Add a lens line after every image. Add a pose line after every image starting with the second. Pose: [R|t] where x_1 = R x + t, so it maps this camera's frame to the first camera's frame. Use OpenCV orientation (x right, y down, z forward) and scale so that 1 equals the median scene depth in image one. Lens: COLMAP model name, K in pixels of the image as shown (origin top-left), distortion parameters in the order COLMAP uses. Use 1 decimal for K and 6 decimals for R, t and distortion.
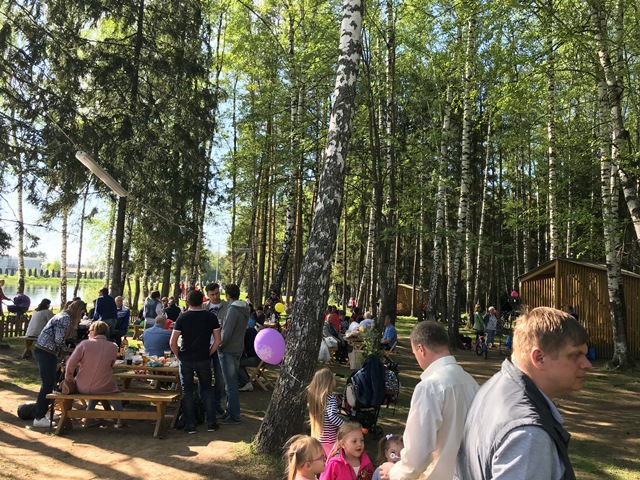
lens RADIAL K [[518.2, 0, 320.1], [0, 518.2, 237.3], [0, 0, 1]] dist [-0.012128, -0.003963]
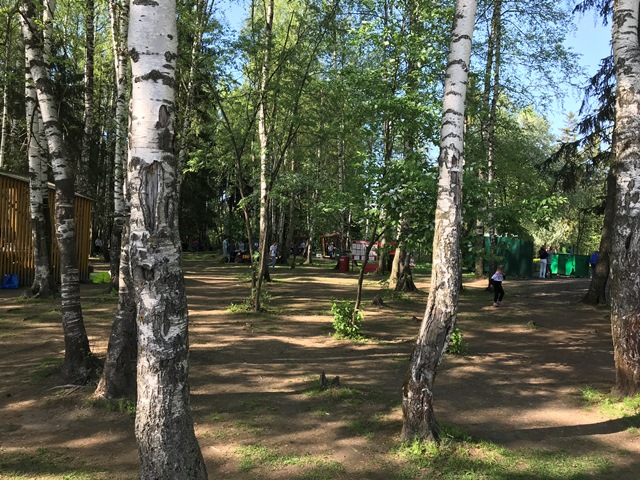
lens RADIAL K [[518.2, 0, 320.3], [0, 518.2, 240.2], [0, 0, 1]] dist [-0.012128, -0.003963]
pose [[0.567446, -0.034978, 0.822668, 0.142390], [-0.083224, 0.991545, 0.099563, 0.038676], [-0.819194, -0.124963, 0.559737, 0.152718]]
